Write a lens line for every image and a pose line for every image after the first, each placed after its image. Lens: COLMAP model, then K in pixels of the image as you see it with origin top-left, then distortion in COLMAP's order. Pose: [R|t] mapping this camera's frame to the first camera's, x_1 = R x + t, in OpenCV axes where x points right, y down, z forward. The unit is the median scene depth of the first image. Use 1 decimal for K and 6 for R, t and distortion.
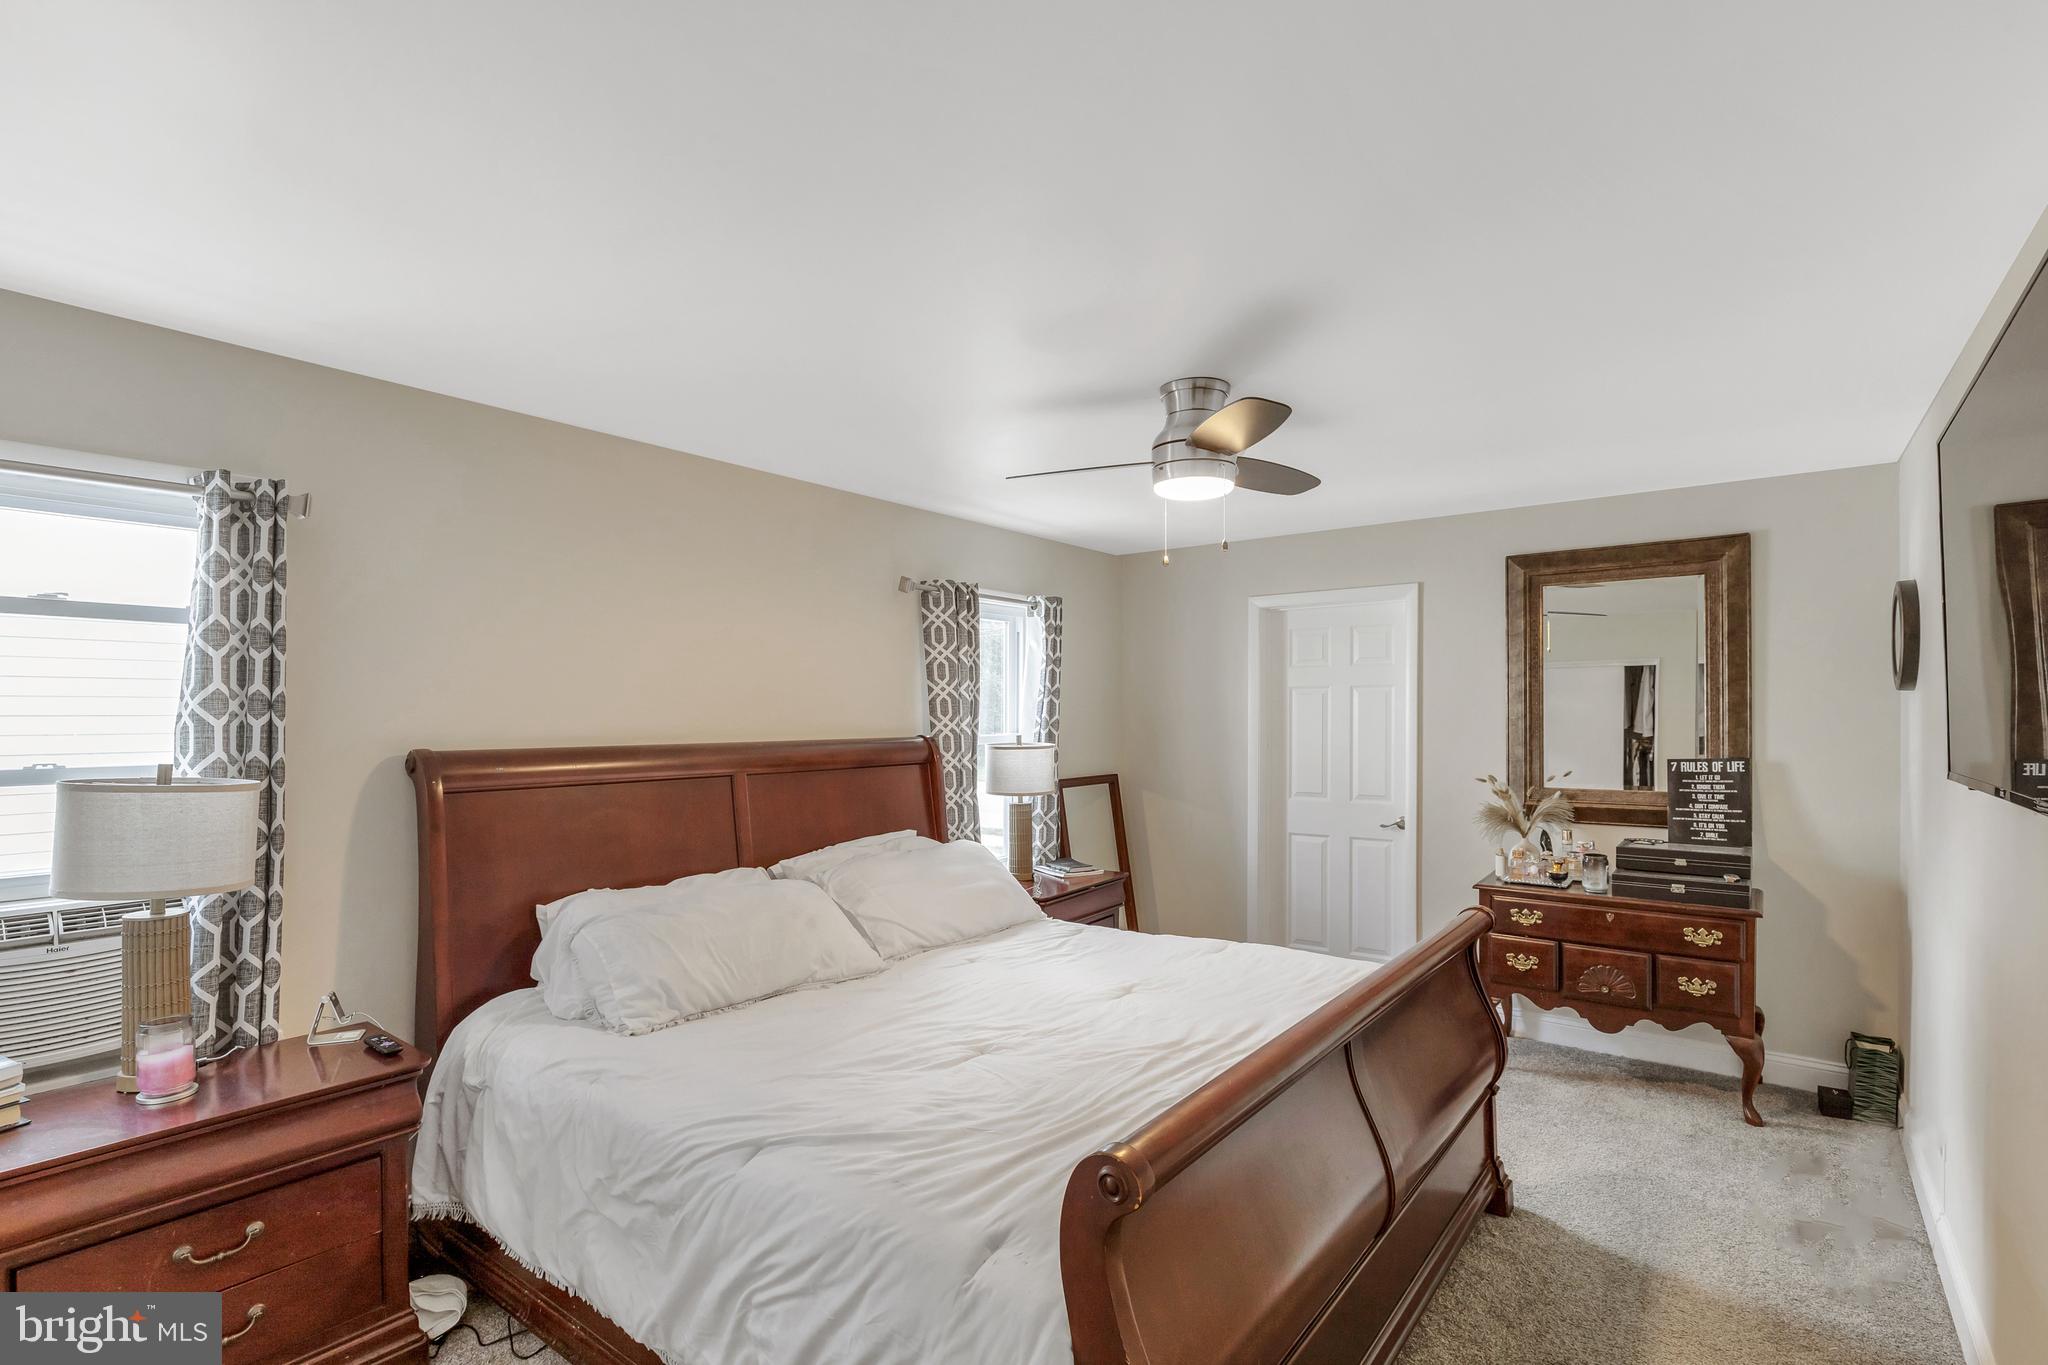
lens RADIAL K [[998.3, 0, 1056.7], [0, 998.3, 724.4], [0, 0, 1]] dist [0.001832, 0.001304]
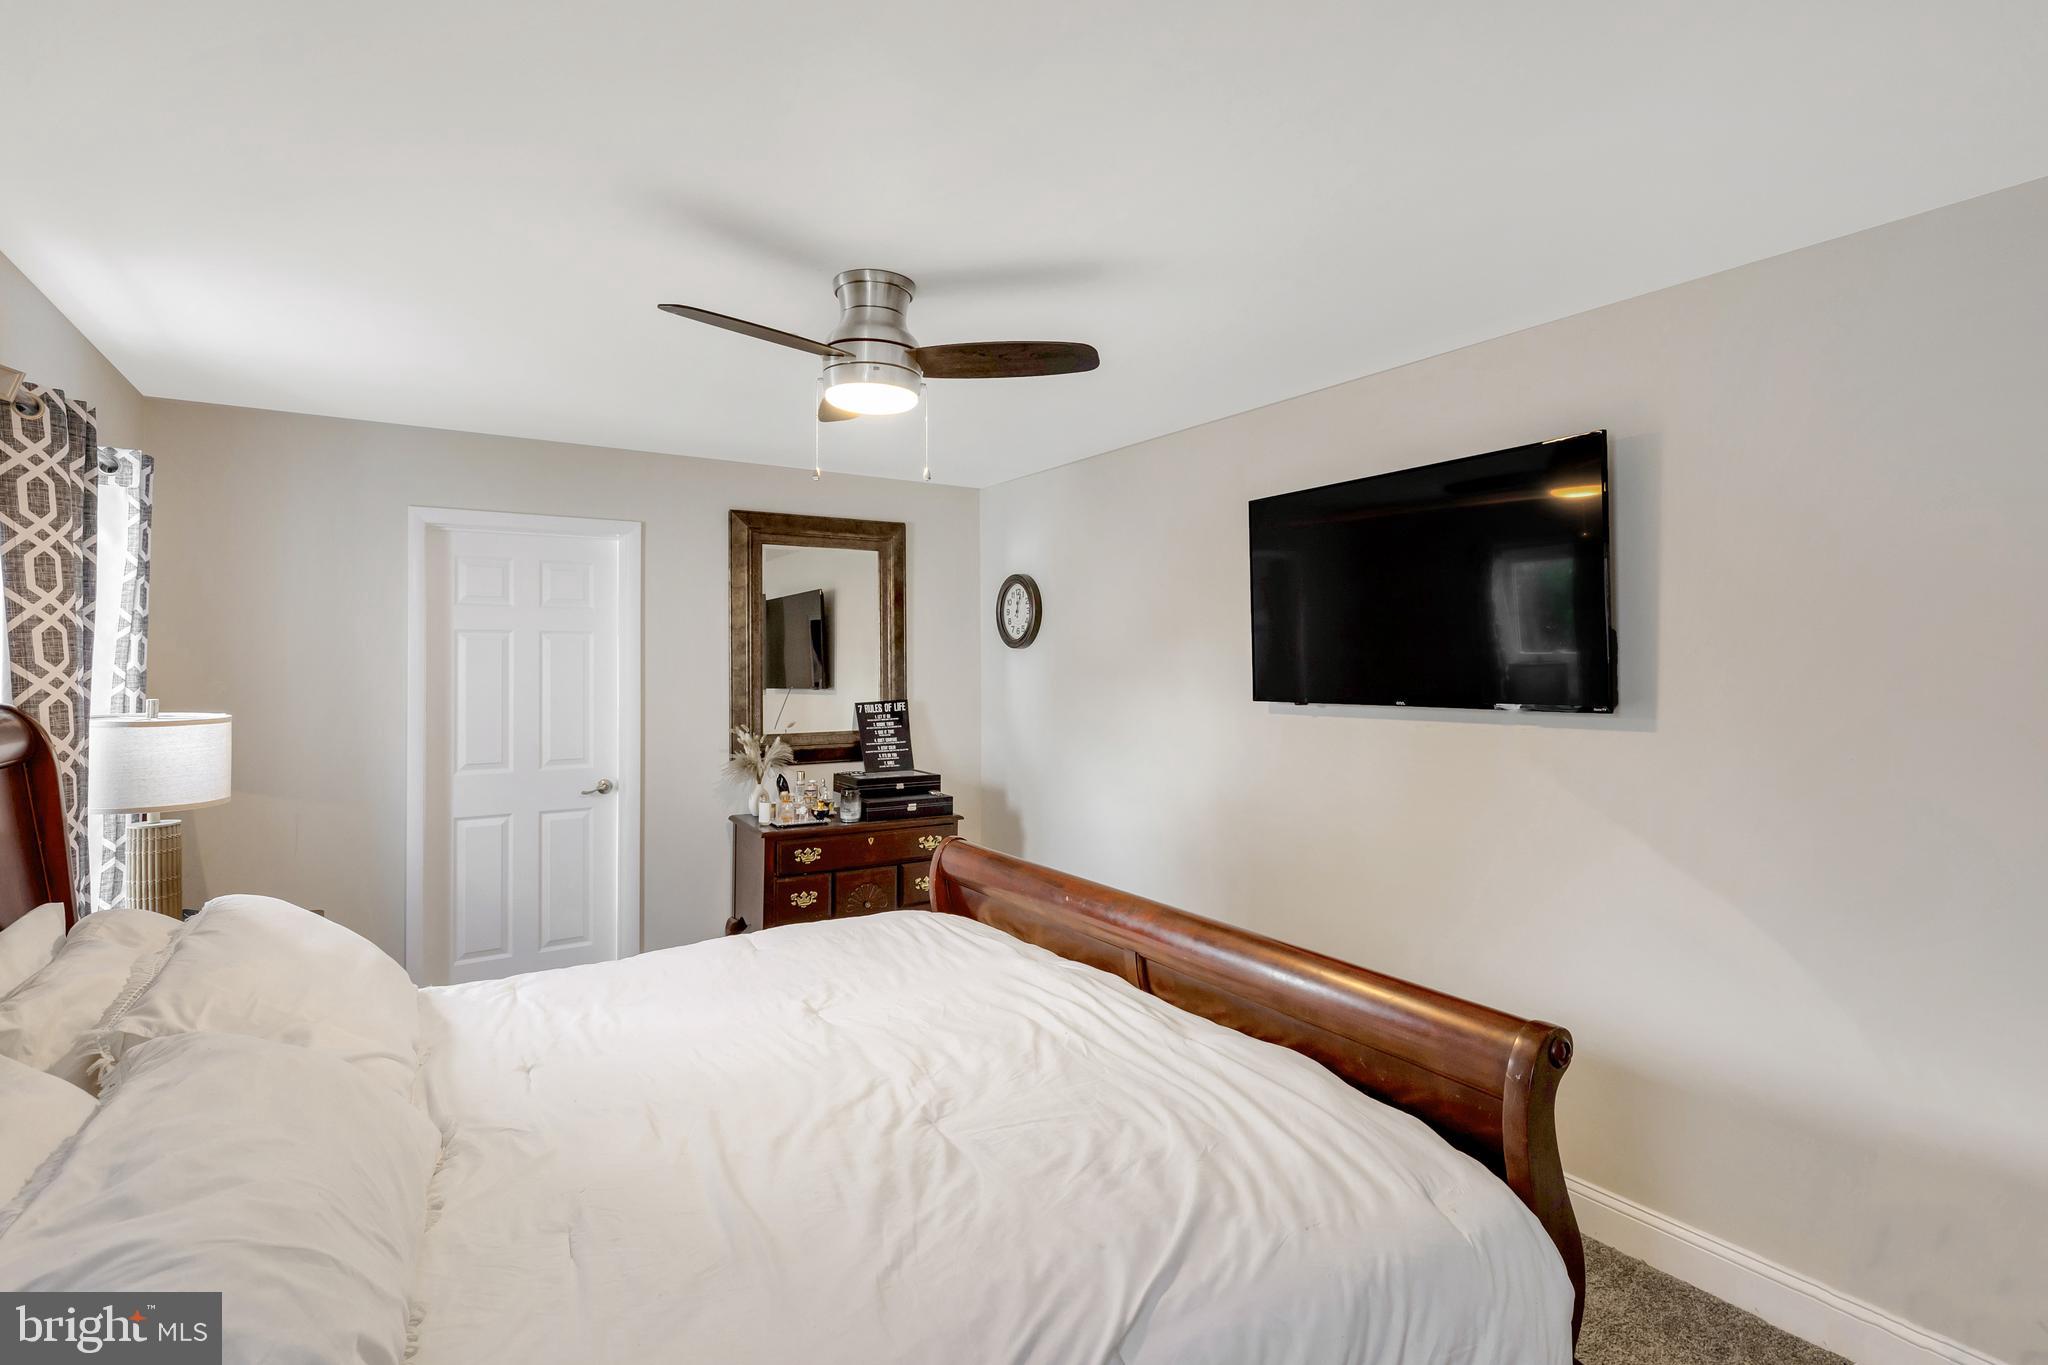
lens RADIAL K [[998.3, 0, 1031.7], [0, 998.3, 661.8], [0, 0, 1]] dist [0.001832, 0.001304]
pose [[0.347623, 0.006670, 0.937610, -0.434965], [0.011358, 0.999871, -0.011324, 0.001878], [-0.937565, 0.014586, 0.347503, 0.400319]]
